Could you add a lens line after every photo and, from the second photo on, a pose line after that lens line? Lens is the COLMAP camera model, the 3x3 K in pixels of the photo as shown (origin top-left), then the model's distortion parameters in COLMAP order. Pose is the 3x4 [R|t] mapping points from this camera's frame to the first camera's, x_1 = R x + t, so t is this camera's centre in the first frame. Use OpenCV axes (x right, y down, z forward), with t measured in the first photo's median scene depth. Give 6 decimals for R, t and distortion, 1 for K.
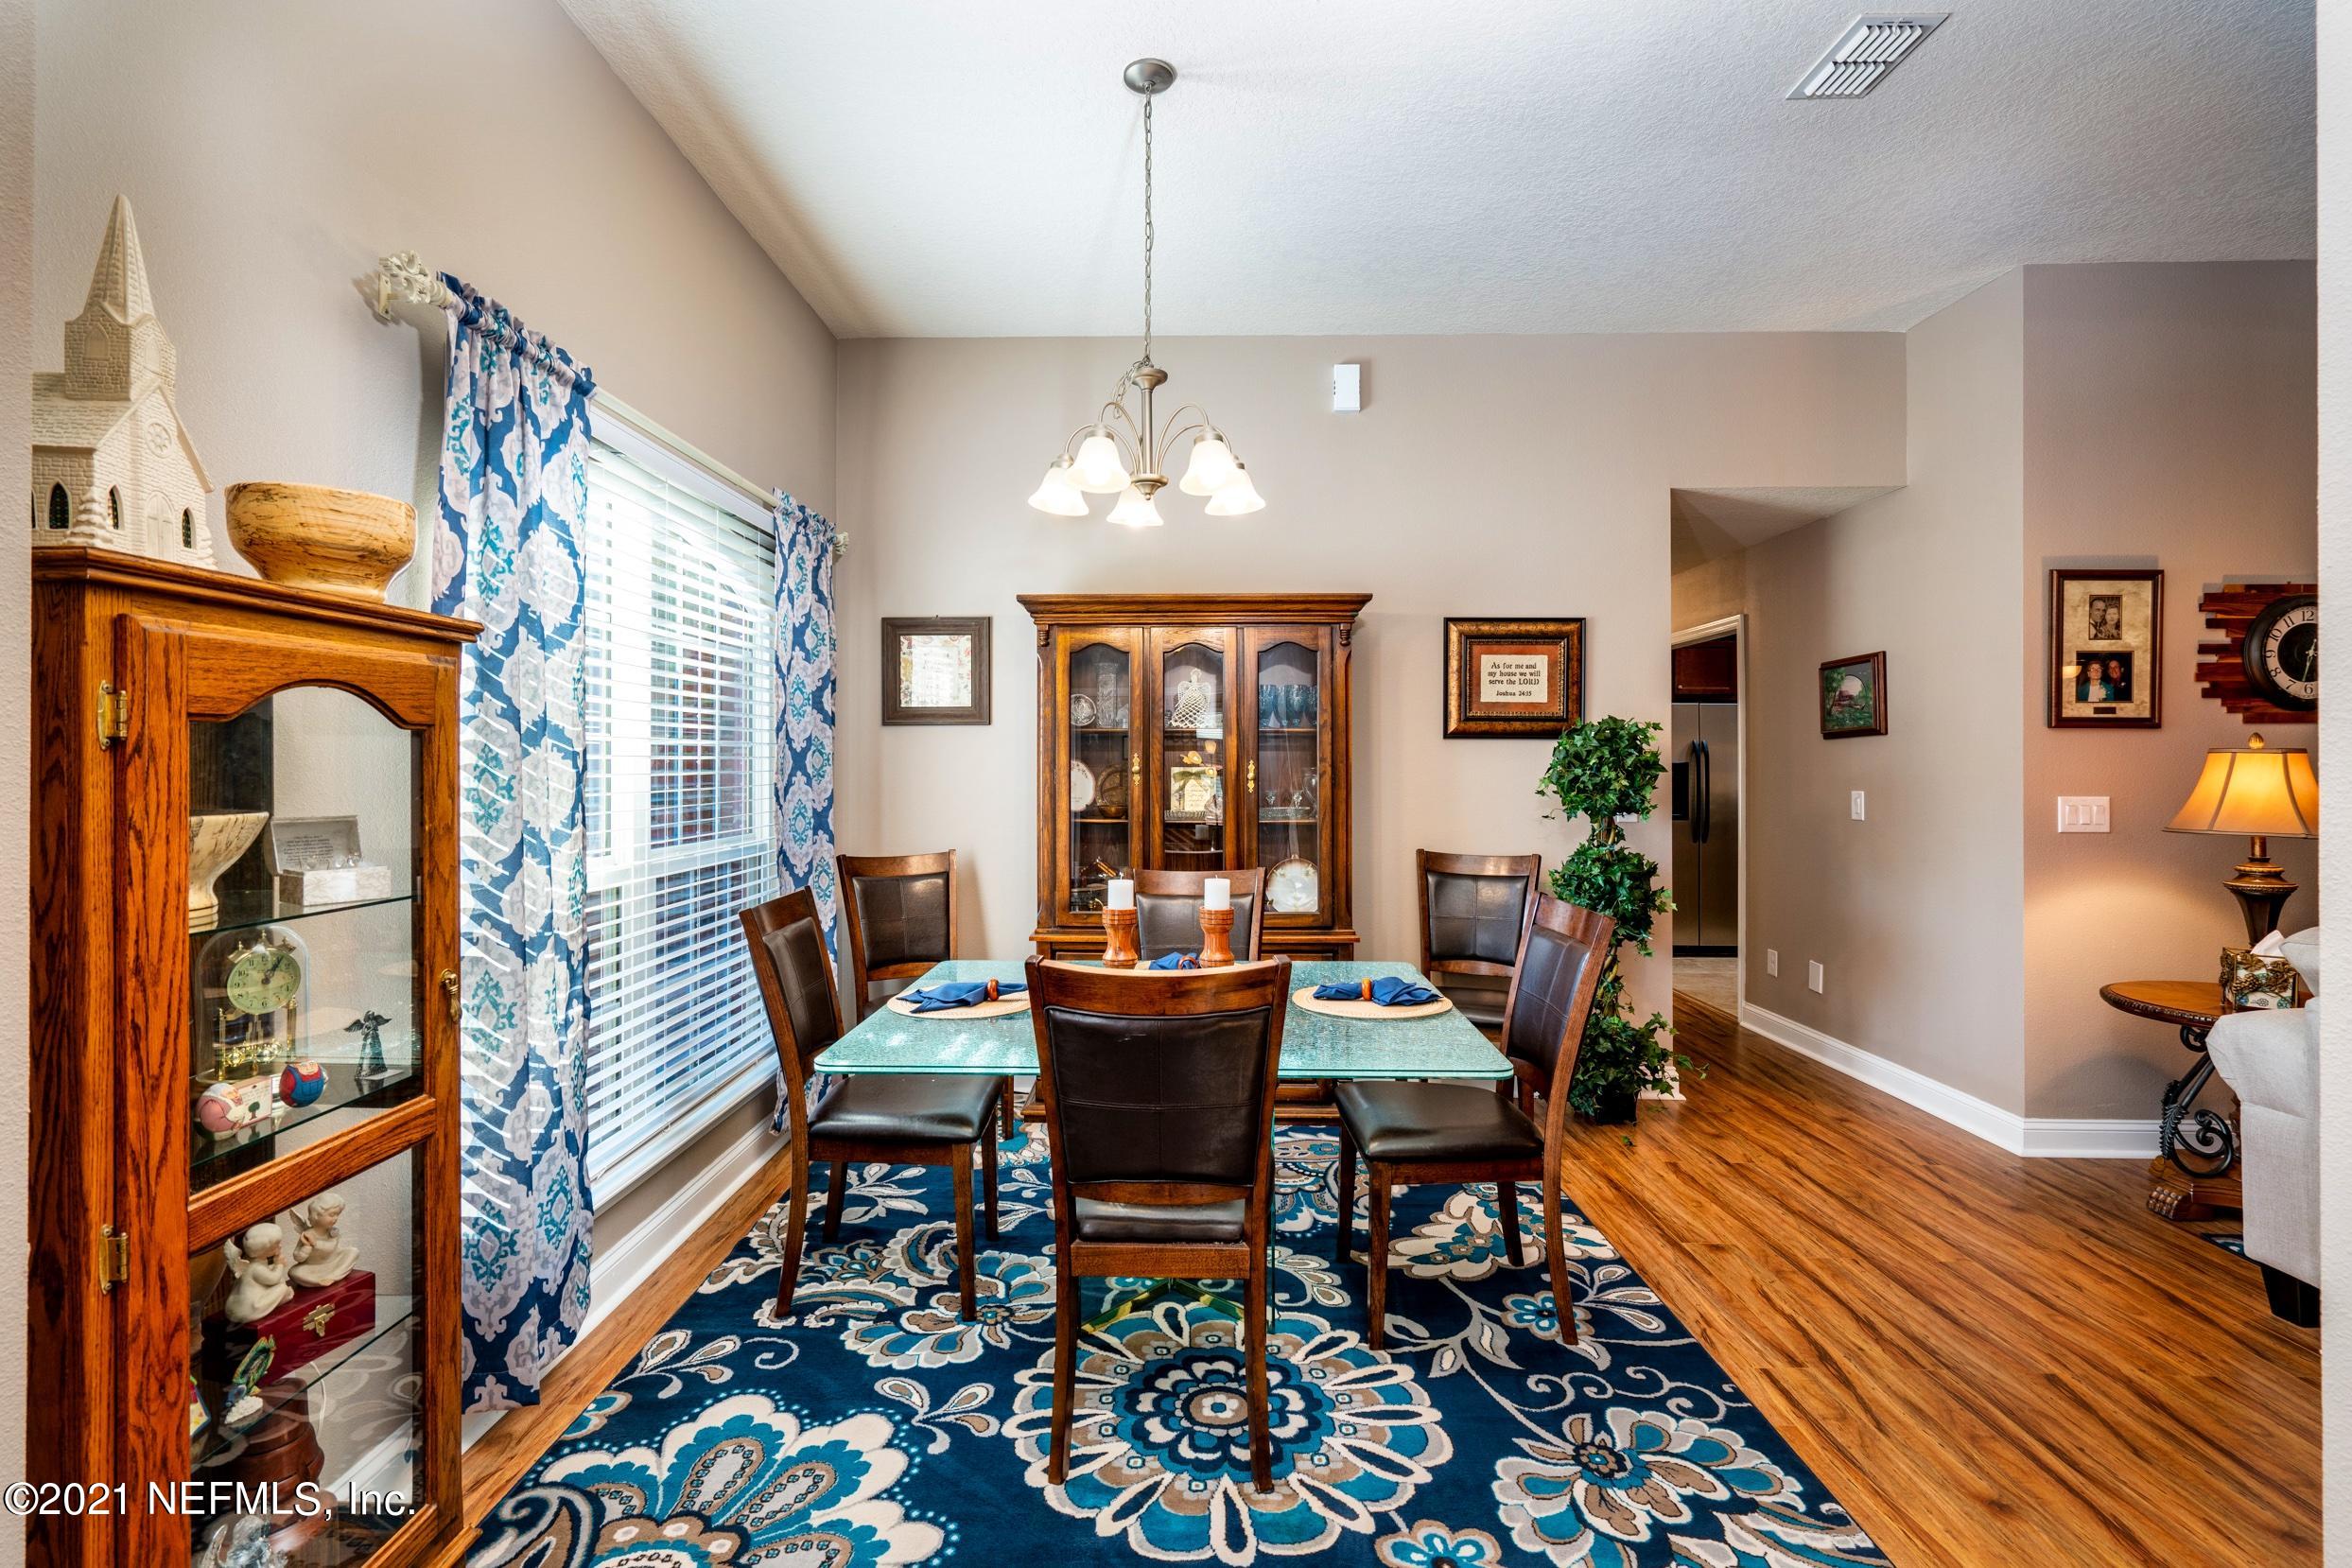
lens RADIAL K [[1067.1, 0, 1178.5], [0, 1067.1, 767.4], [0, 0, 1]] dist [0.001715, -0.000091]
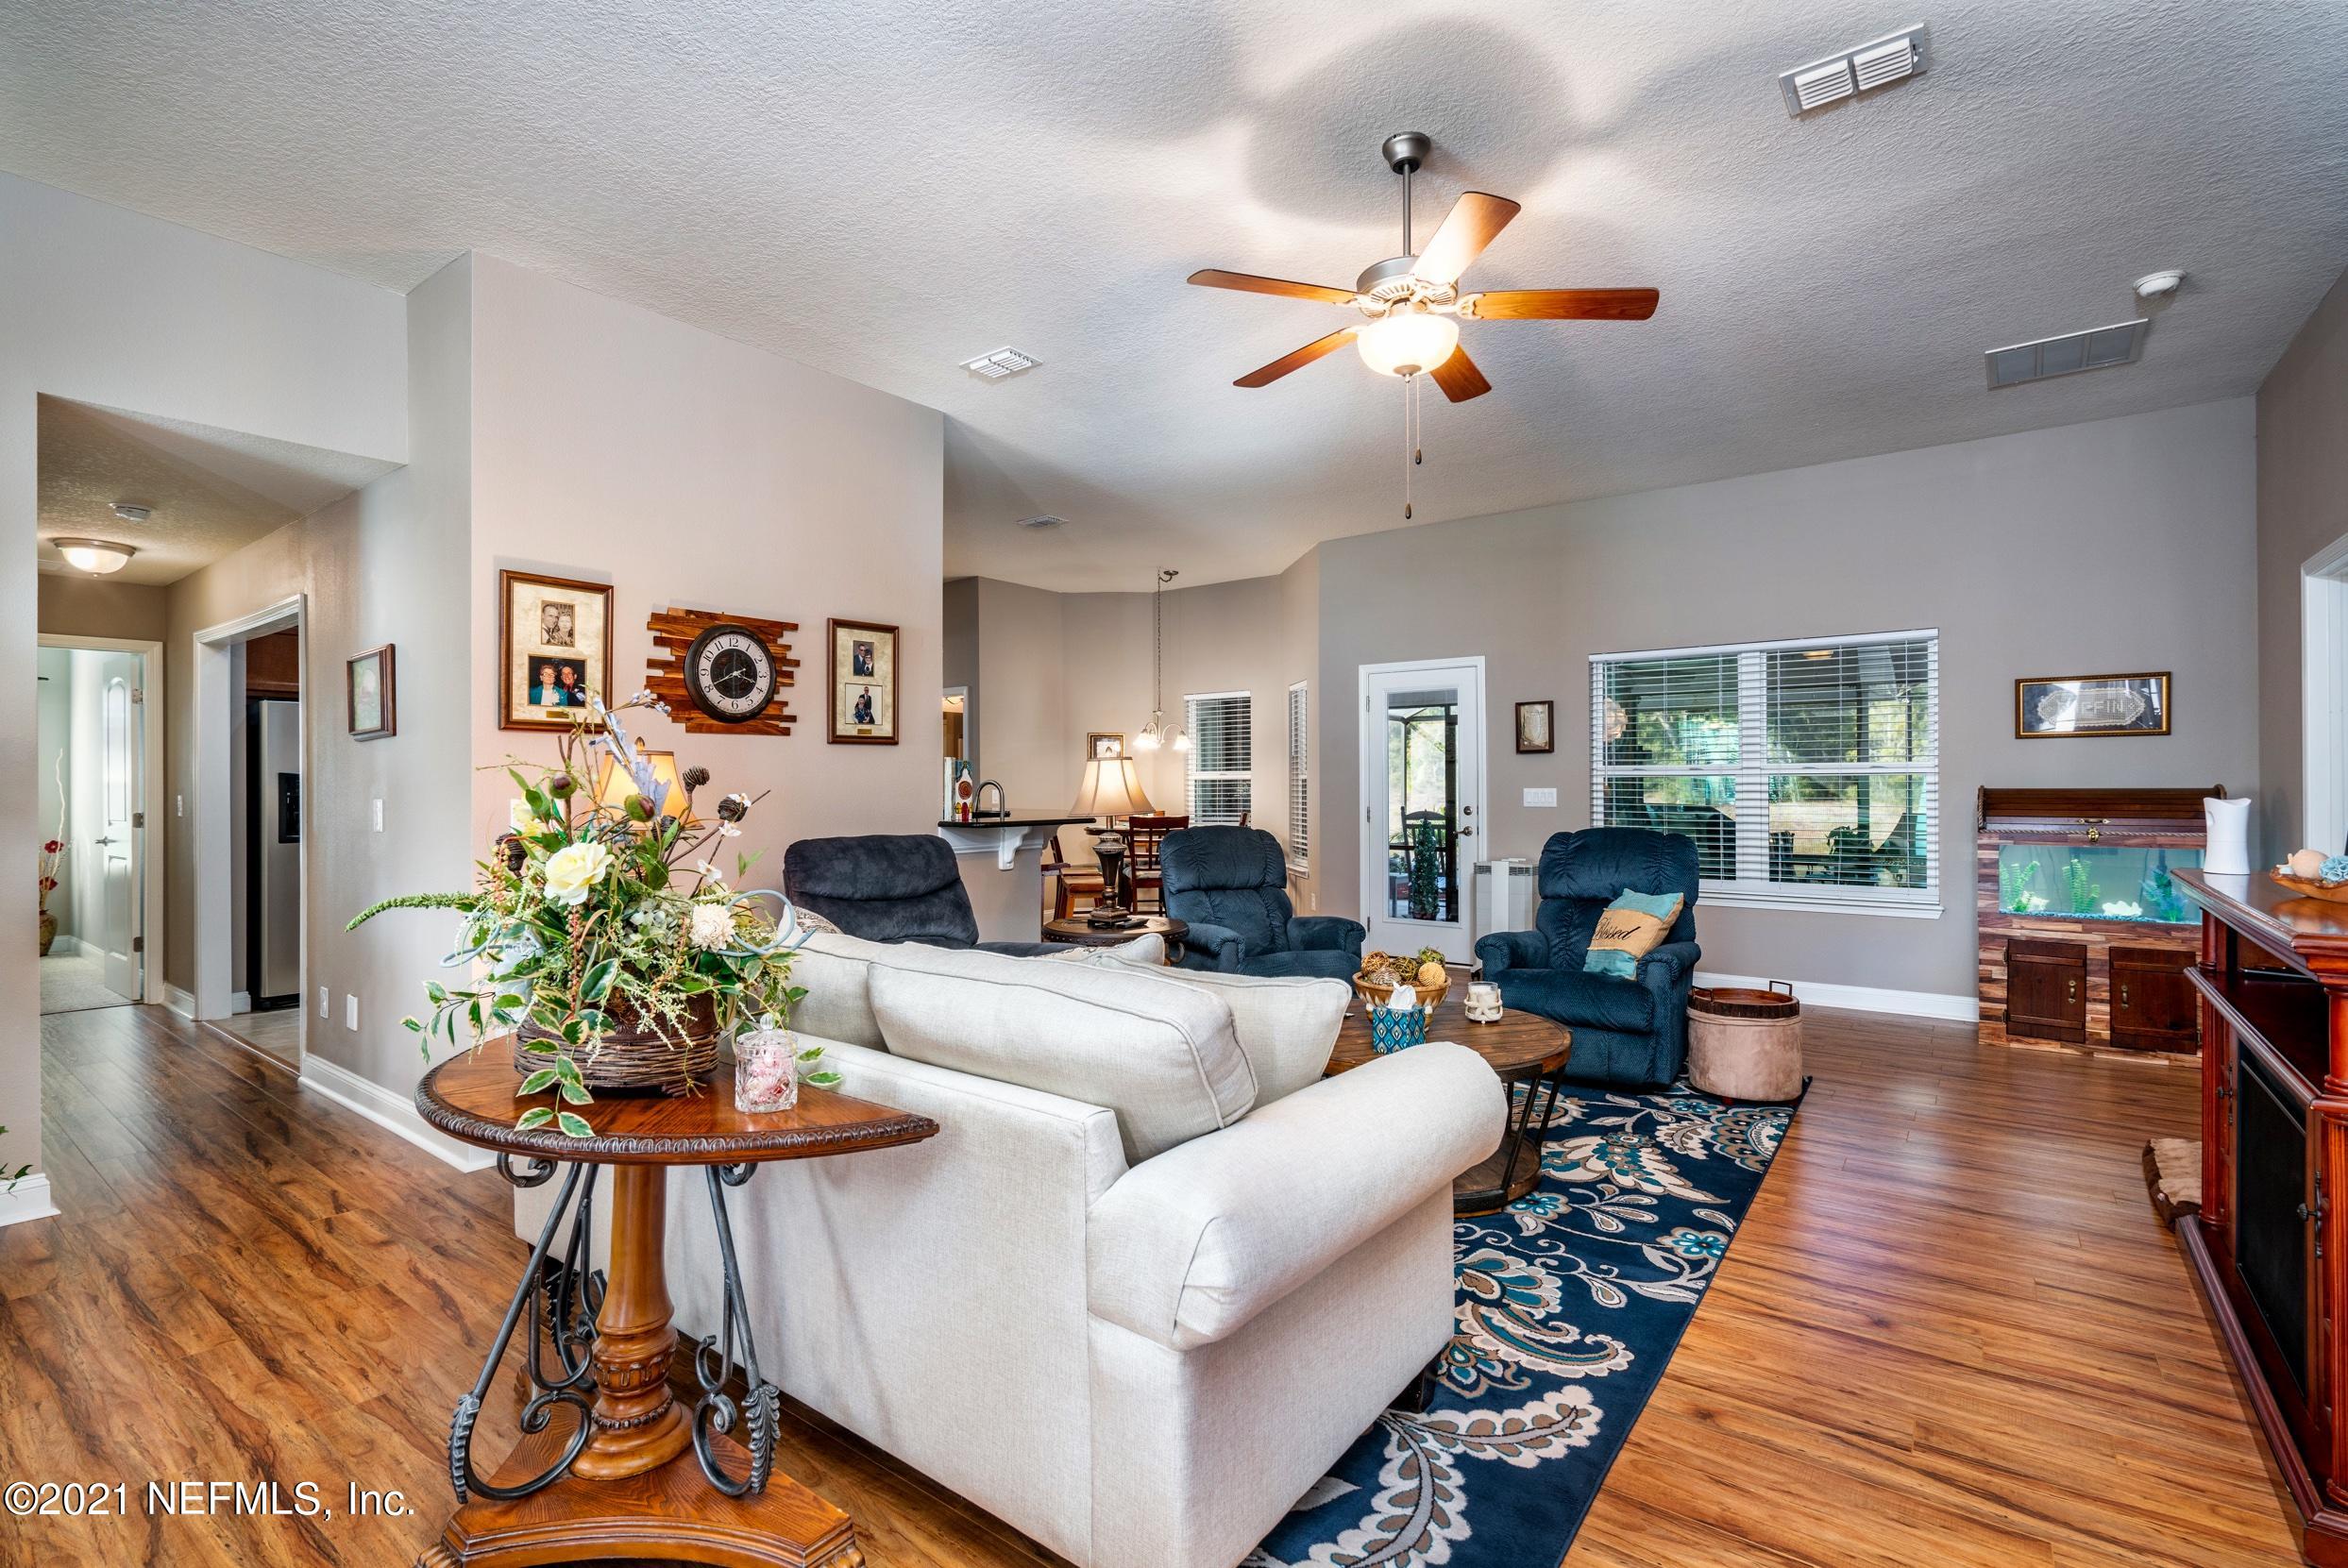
lens RADIAL K [[1065.2, 0, 1180.1], [0, 1065.2, 788.0], [0, 0, 1]] dist [0.001715, -0.000091]
pose [[0.600392, -0.004176, 0.799695, 0.406891], [0.005161, 0.999986, 0.001346, 0.018845], [-0.799689, 0.003319, 0.600405, -0.093094]]
